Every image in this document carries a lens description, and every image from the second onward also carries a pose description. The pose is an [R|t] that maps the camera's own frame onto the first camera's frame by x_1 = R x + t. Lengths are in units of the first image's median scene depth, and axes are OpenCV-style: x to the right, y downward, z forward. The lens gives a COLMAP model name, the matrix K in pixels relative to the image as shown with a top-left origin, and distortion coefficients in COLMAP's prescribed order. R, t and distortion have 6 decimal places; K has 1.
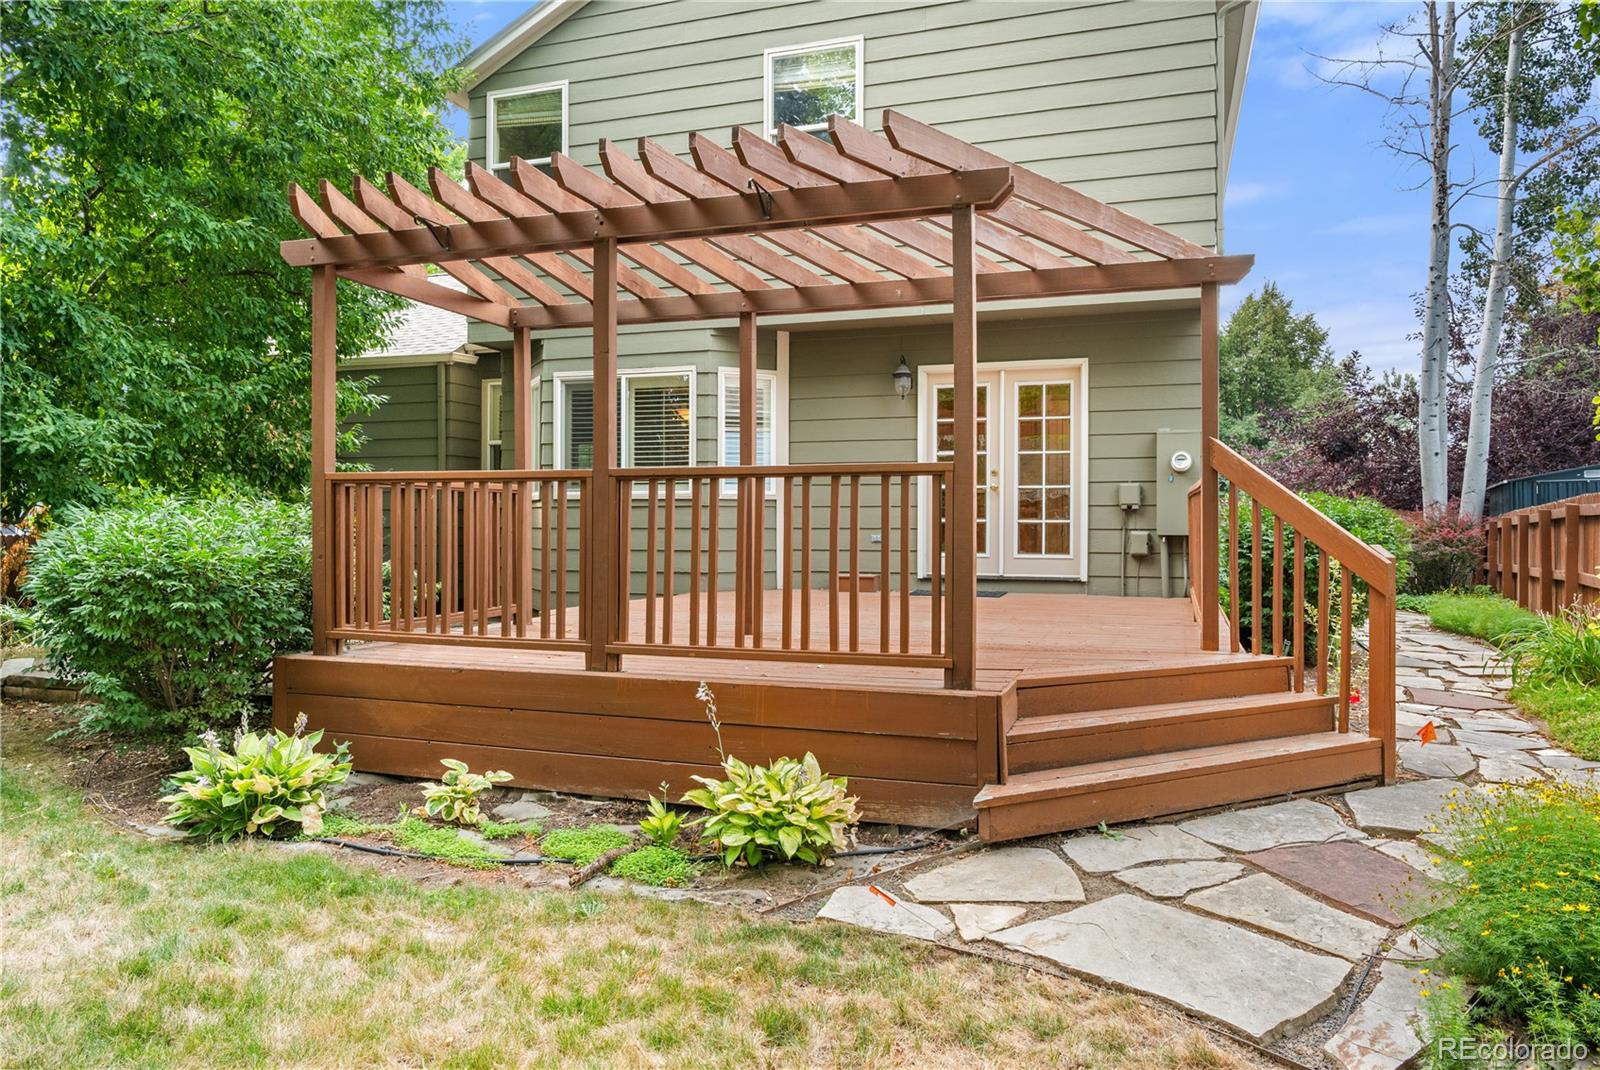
lens RADIAL K [[1127.1, 0, 800.6], [0, 1127.1, 526.8], [0, 0, 1]] dist [0.009223, 0.000464]
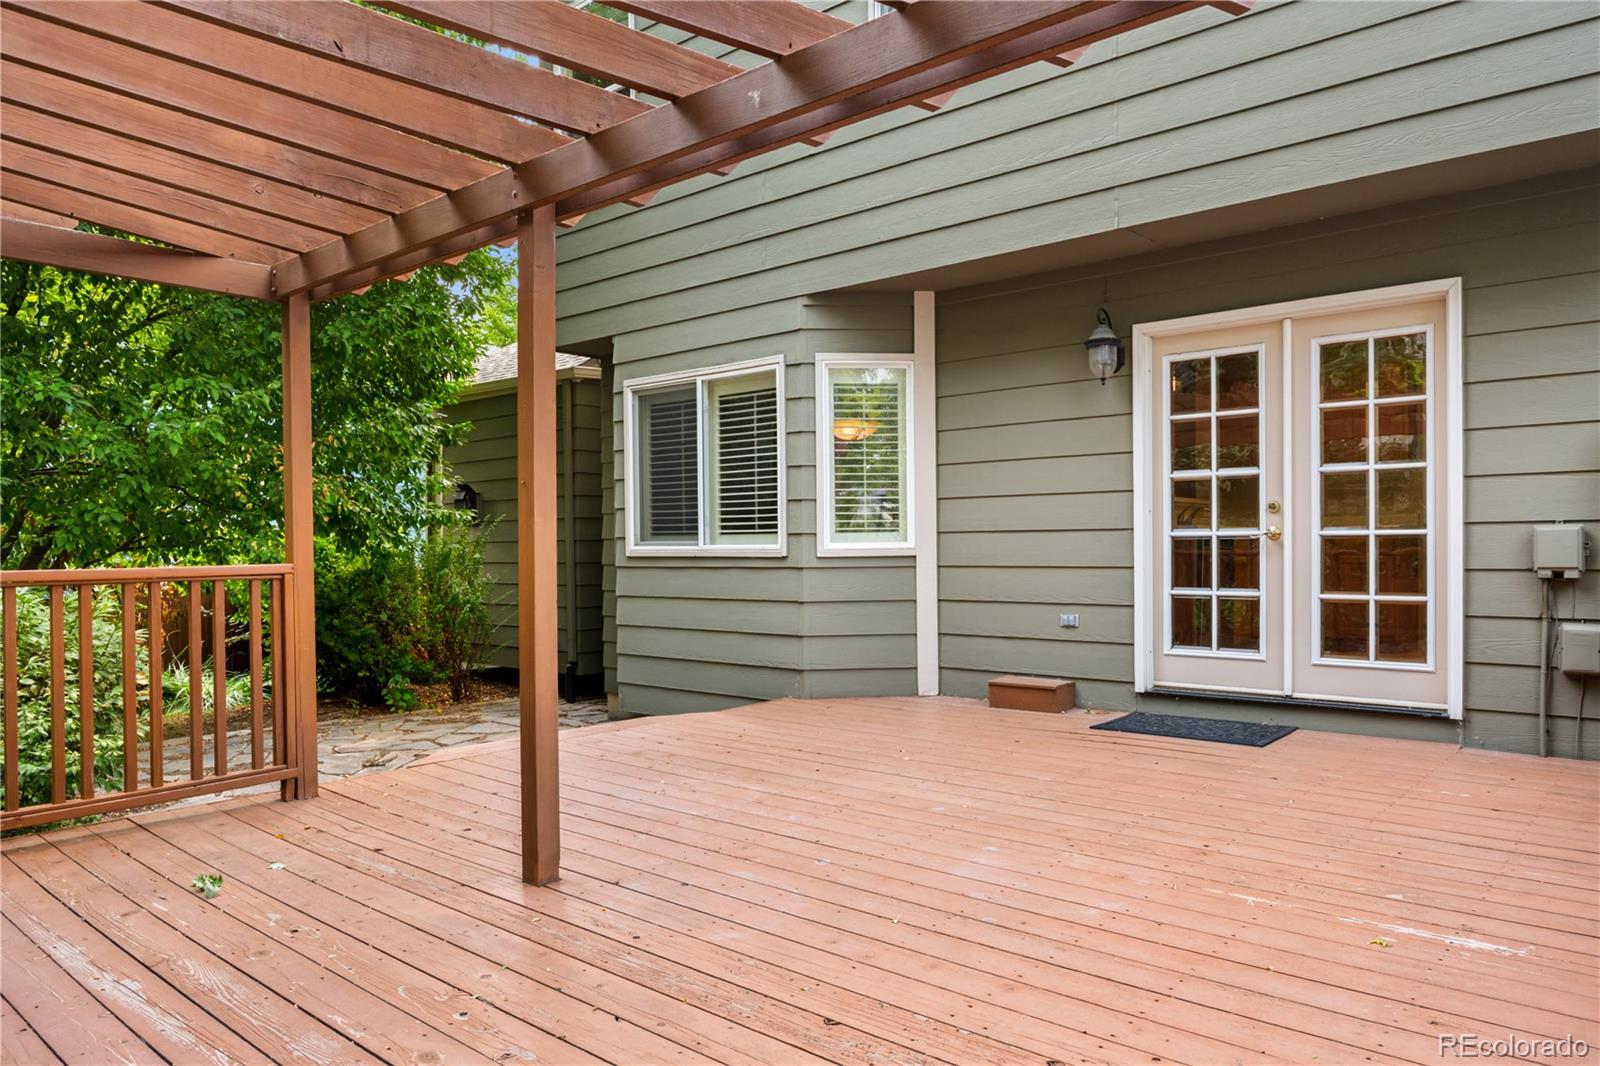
lens RADIAL K [[1080.4, 0, 807.1], [0, 1080.4, 550.0], [0, 0, 1]] dist [-0.006845, 0.002502]
pose [[0.927468, -0.009801, -0.373773, 0.159780], [0.013389, 0.999886, 0.007005, -0.034237], [0.373662, -0.011501, 0.927494, 0.434075]]
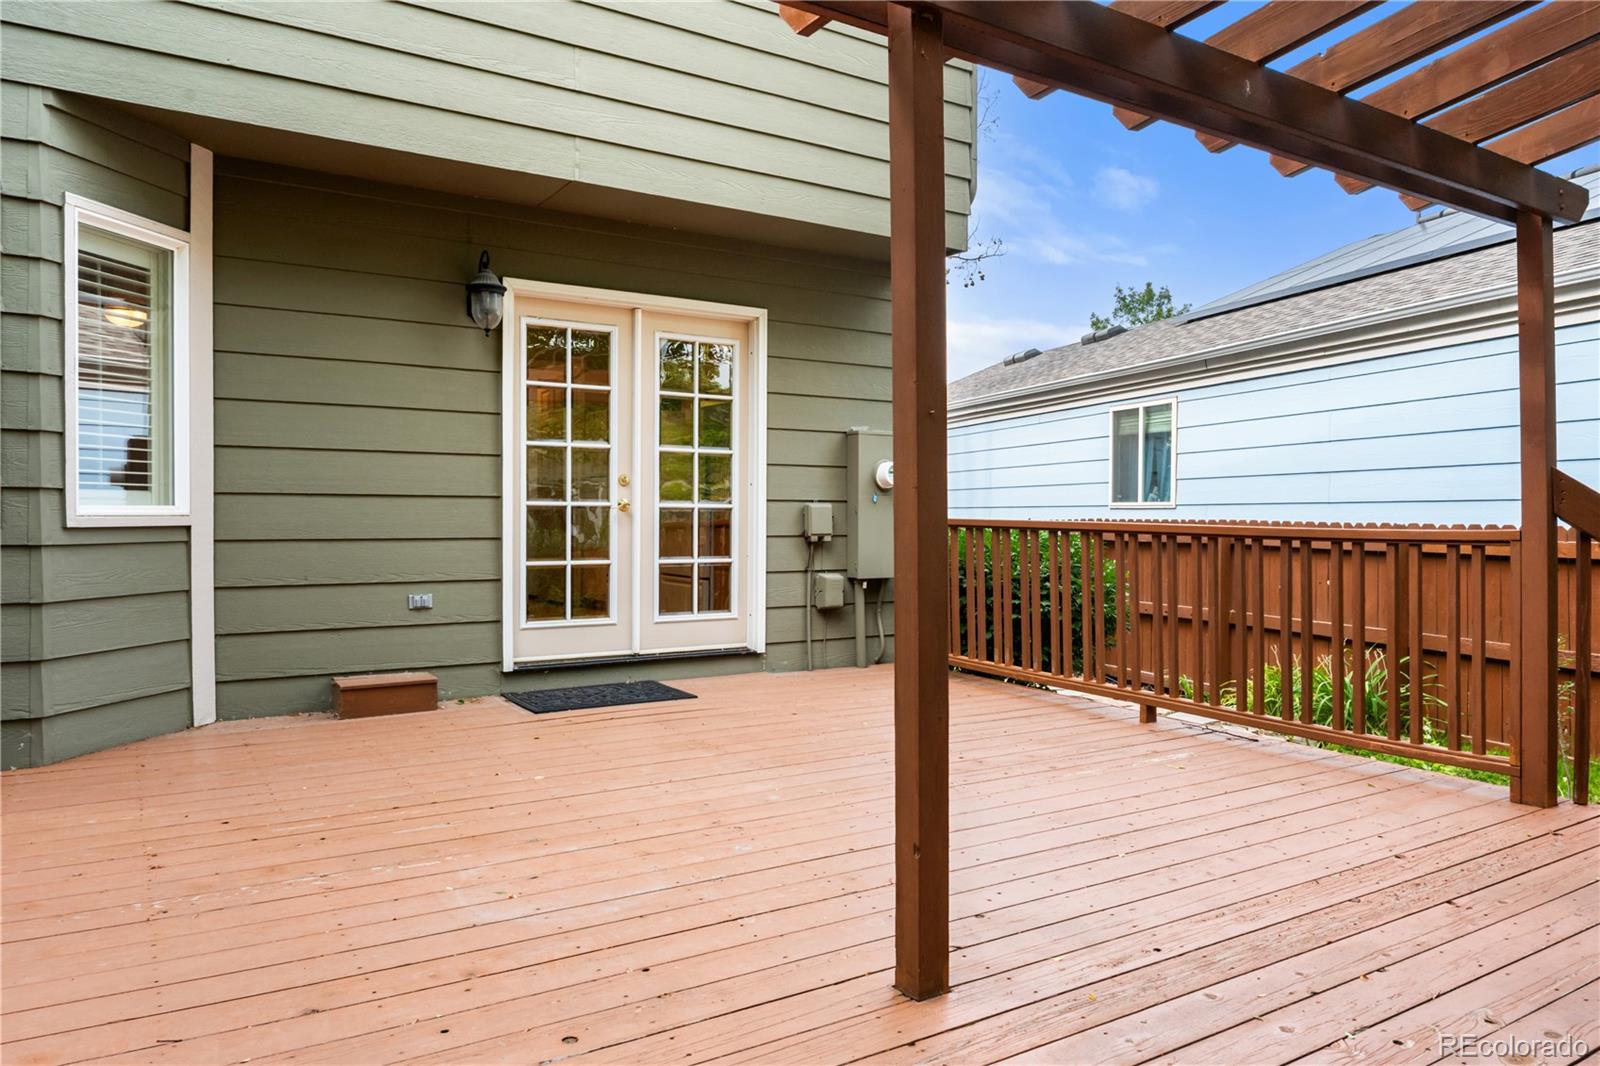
lens RADIAL K [[1080.4, 0, 806.2], [0, 1080.4, 536.8], [0, 0, 1]] dist [-0.006845, 0.002502]
pose [[0.622023, -0.015744, 0.782841, -0.216736], [-0.005631, 0.999682, 0.024579, -0.033385], [-0.782979, -0.019696, 0.621737, 0.581085]]
